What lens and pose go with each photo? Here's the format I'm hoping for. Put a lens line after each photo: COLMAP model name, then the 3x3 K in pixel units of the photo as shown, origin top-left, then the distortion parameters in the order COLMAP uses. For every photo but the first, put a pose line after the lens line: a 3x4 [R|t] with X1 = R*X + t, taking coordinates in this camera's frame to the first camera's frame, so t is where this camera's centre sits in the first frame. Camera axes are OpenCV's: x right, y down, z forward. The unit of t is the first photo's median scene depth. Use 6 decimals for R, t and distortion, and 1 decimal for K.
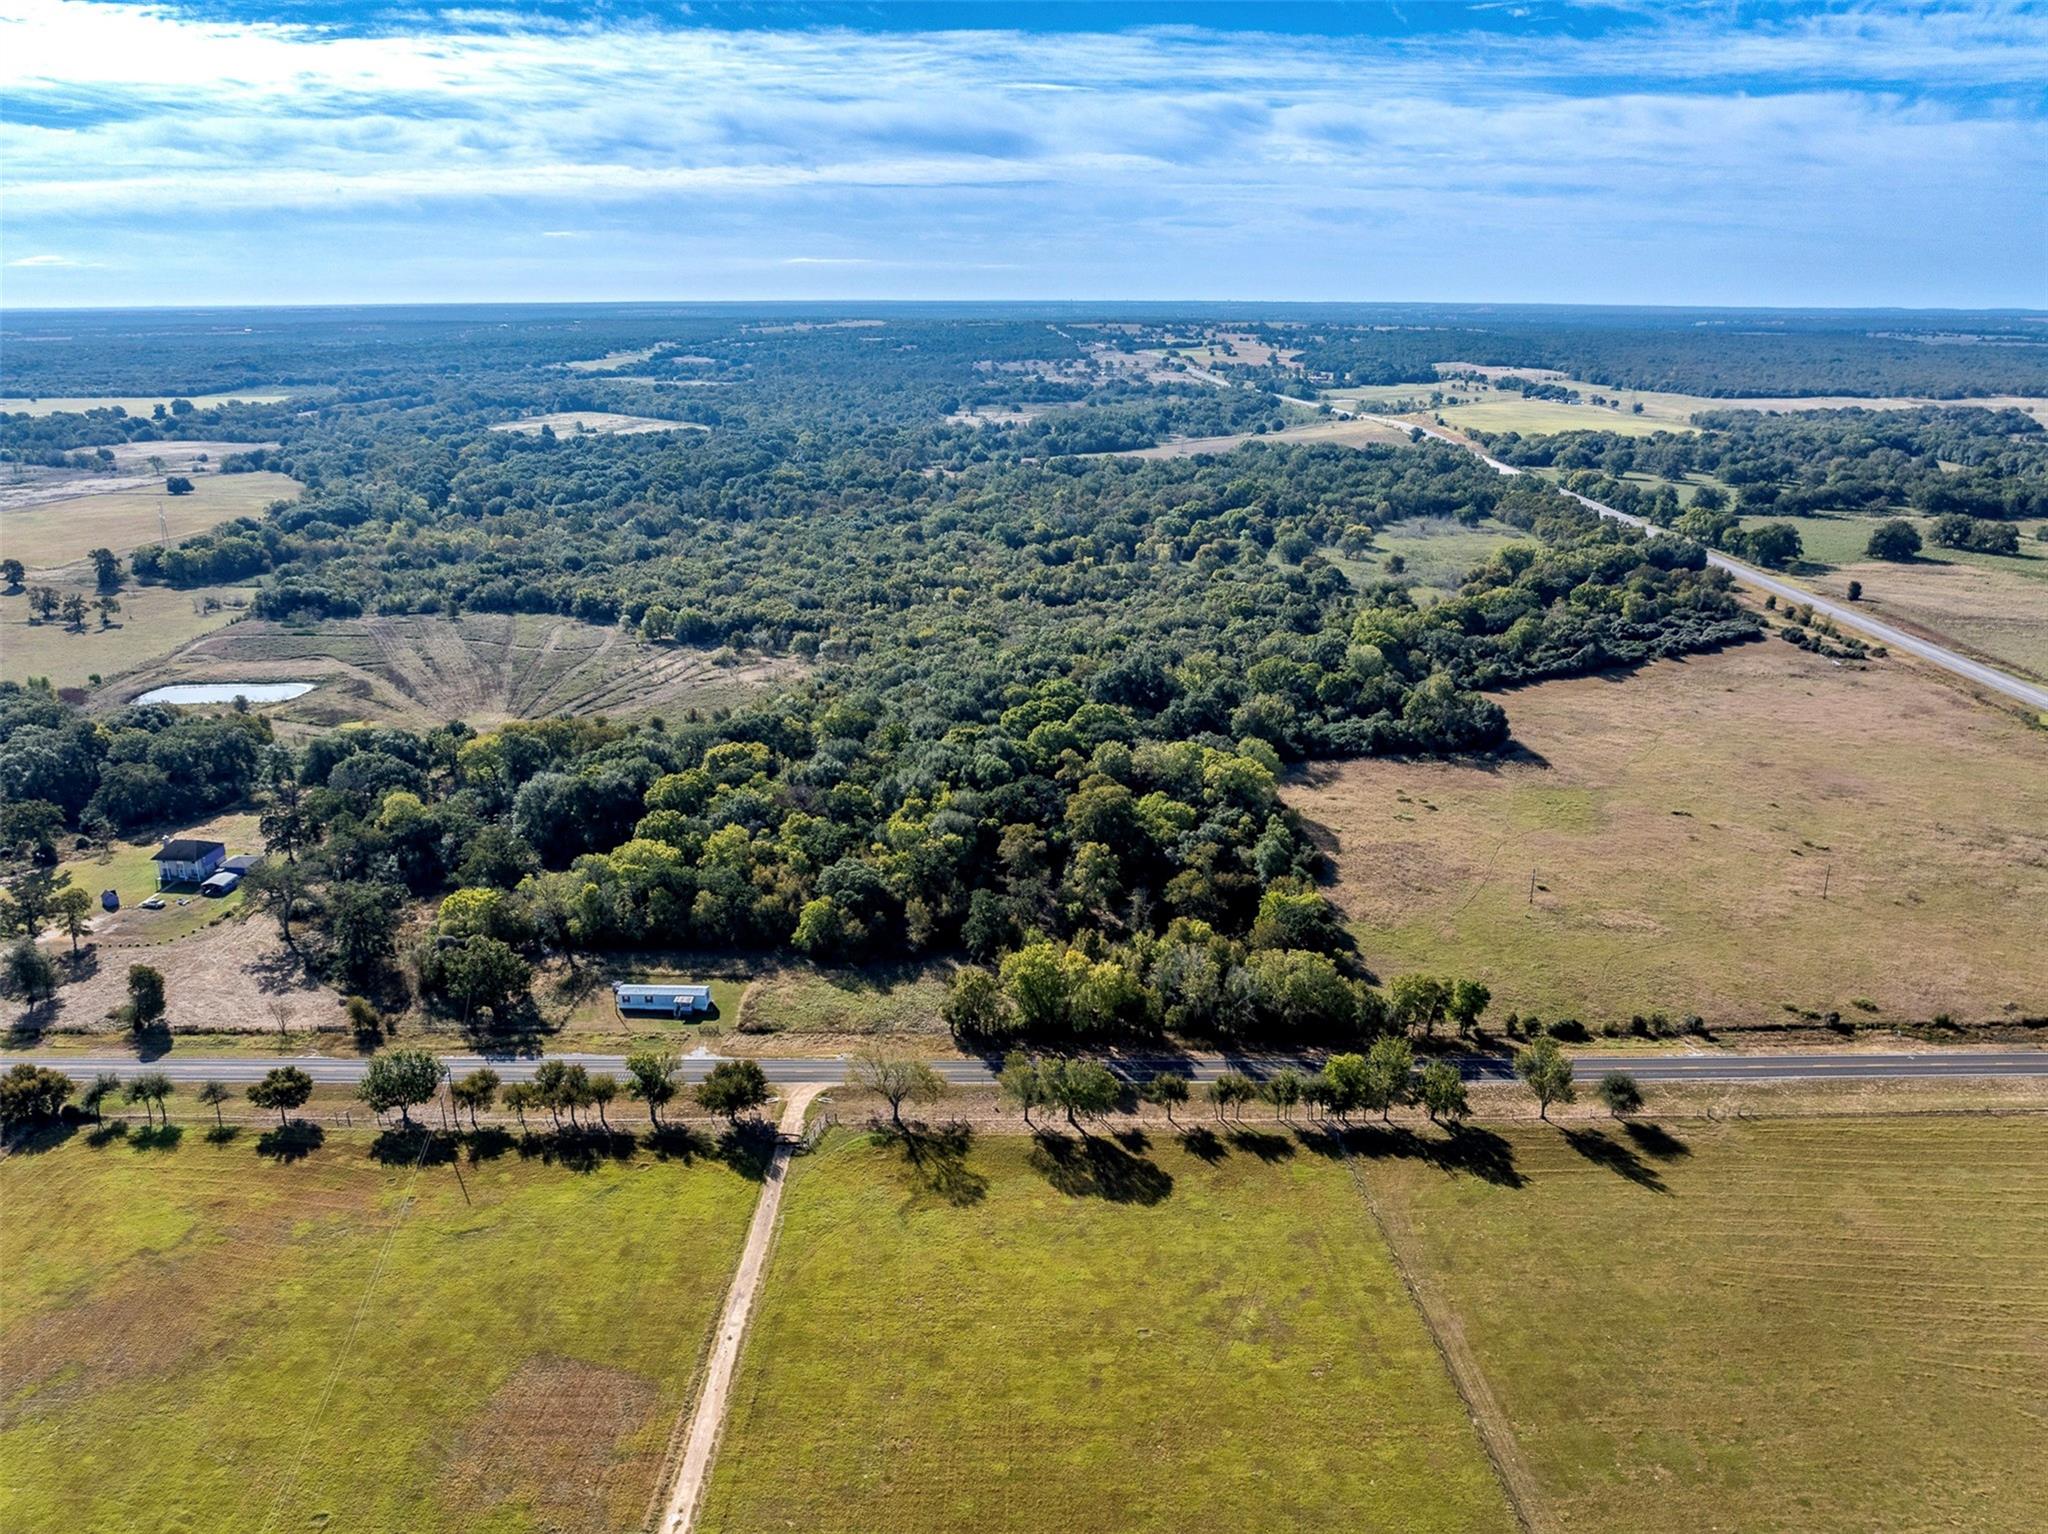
lens RADIAL K [[1427.5, 0, 1023.9], [0, 1427.5, 767.3], [0, 0, 1]] dist [-0.034722, -0.009032]
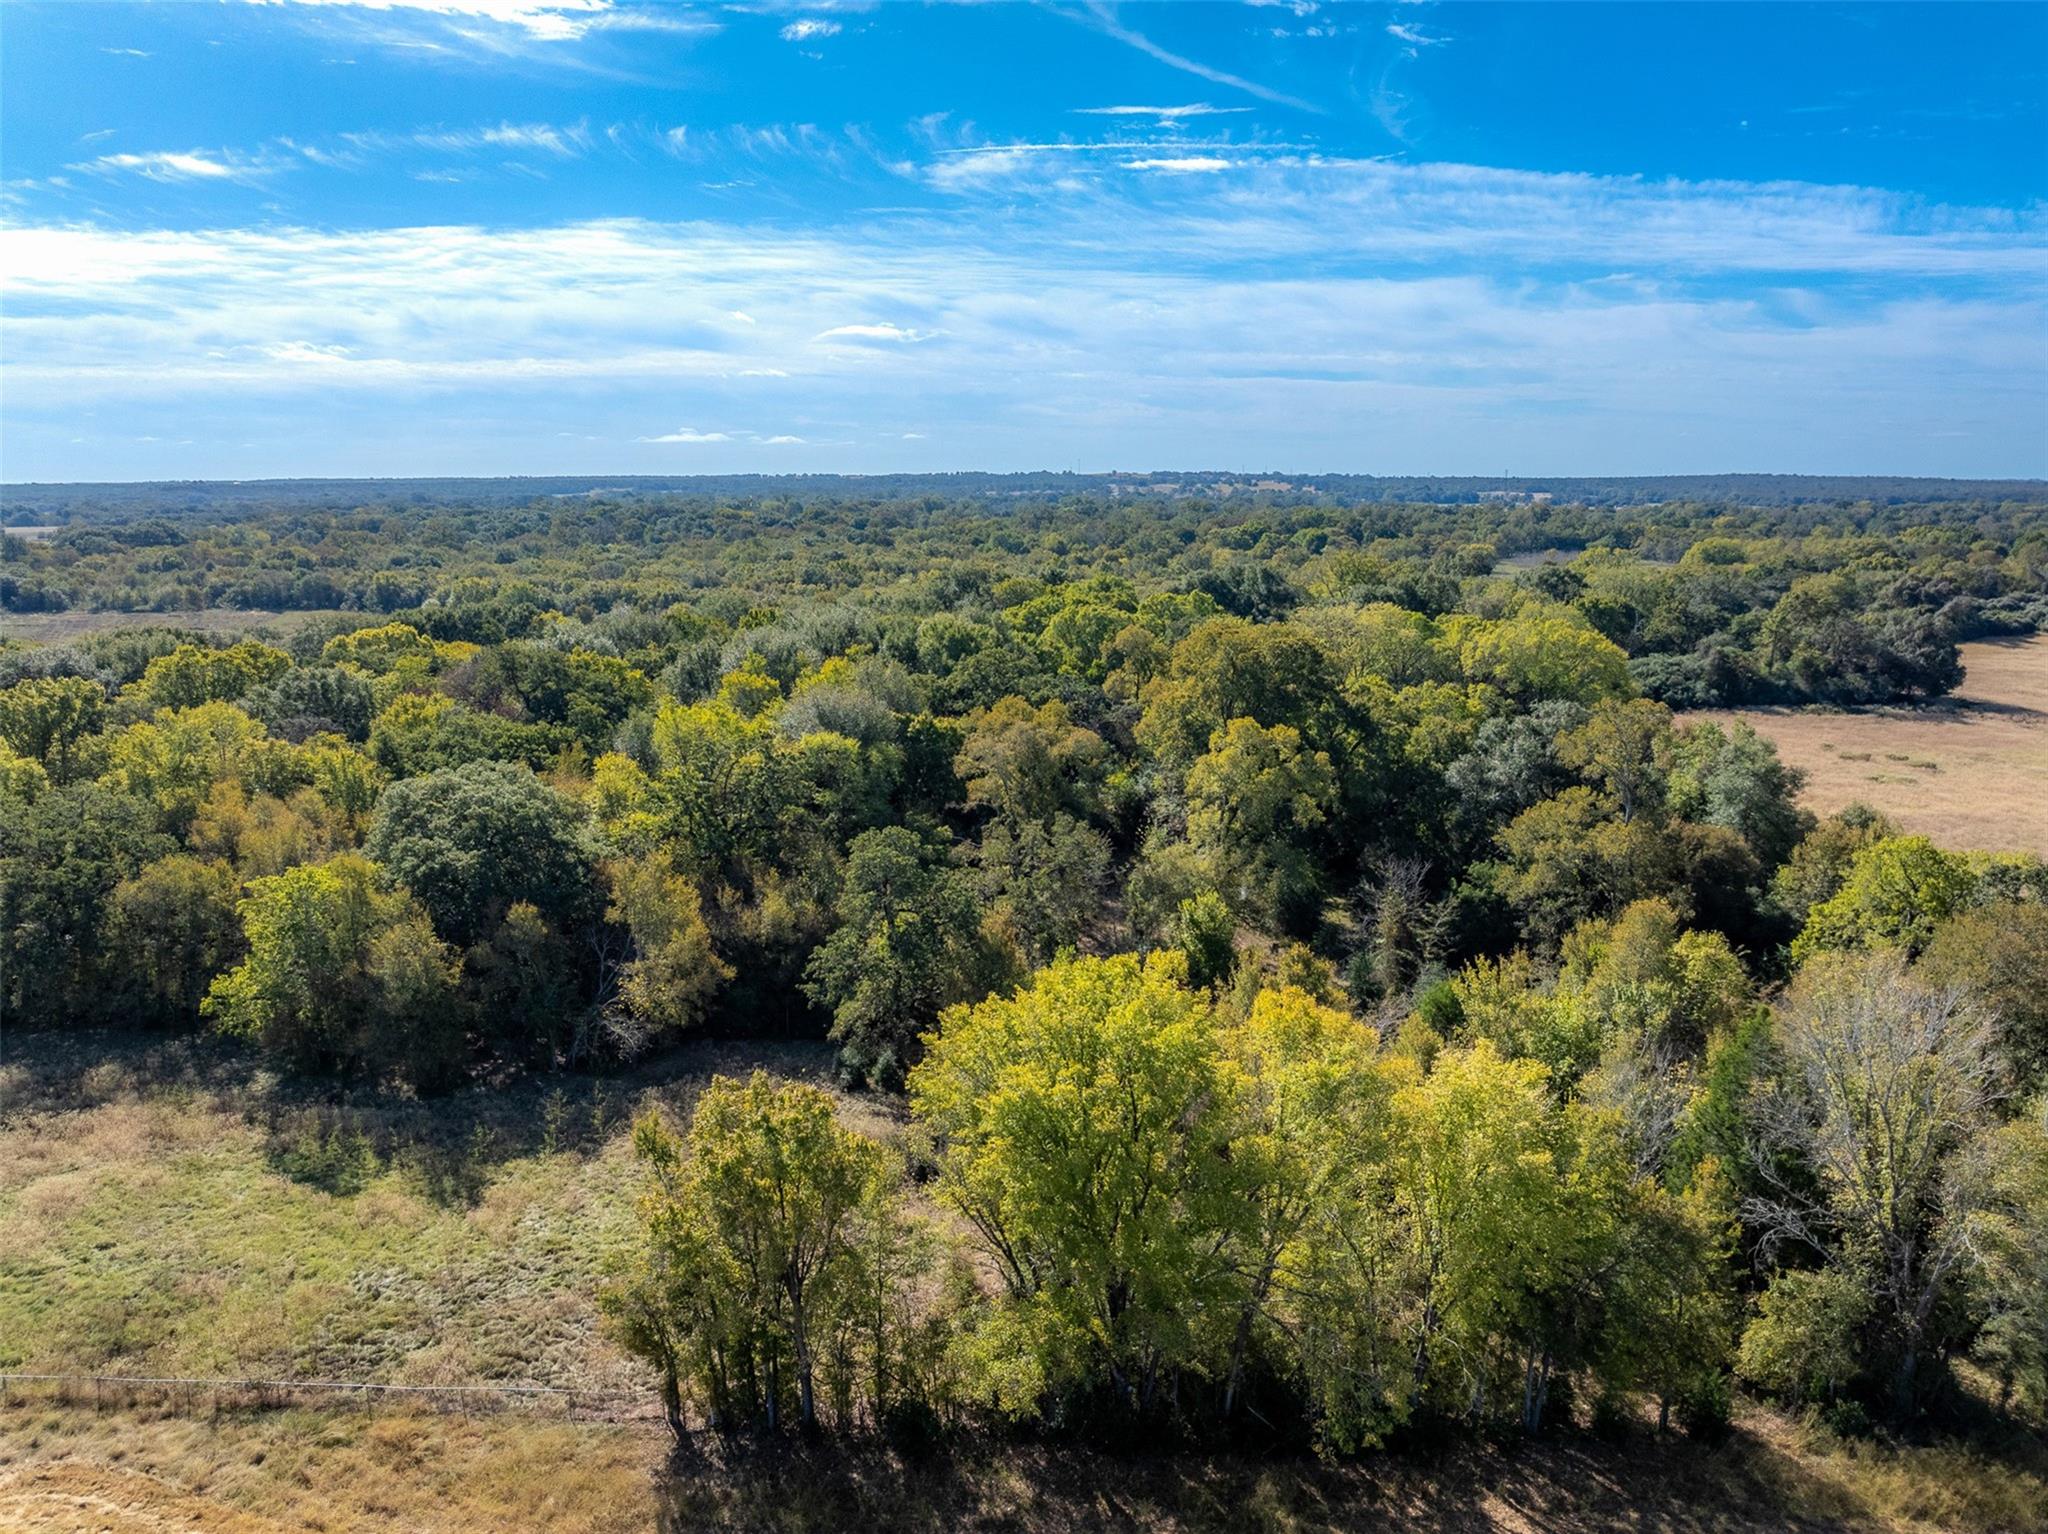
lens RADIAL K [[1427.5, 0, 1024.9], [0, 1427.5, 767.5], [0, 0, 1]] dist [-0.034722, -0.009032]
pose [[0.999992, 0.002352, -0.003095, -0.000764], [-0.002727, 0.991839, -0.127469, 0.115882], [0.002770, 0.127476, 0.991838, 0.752771]]
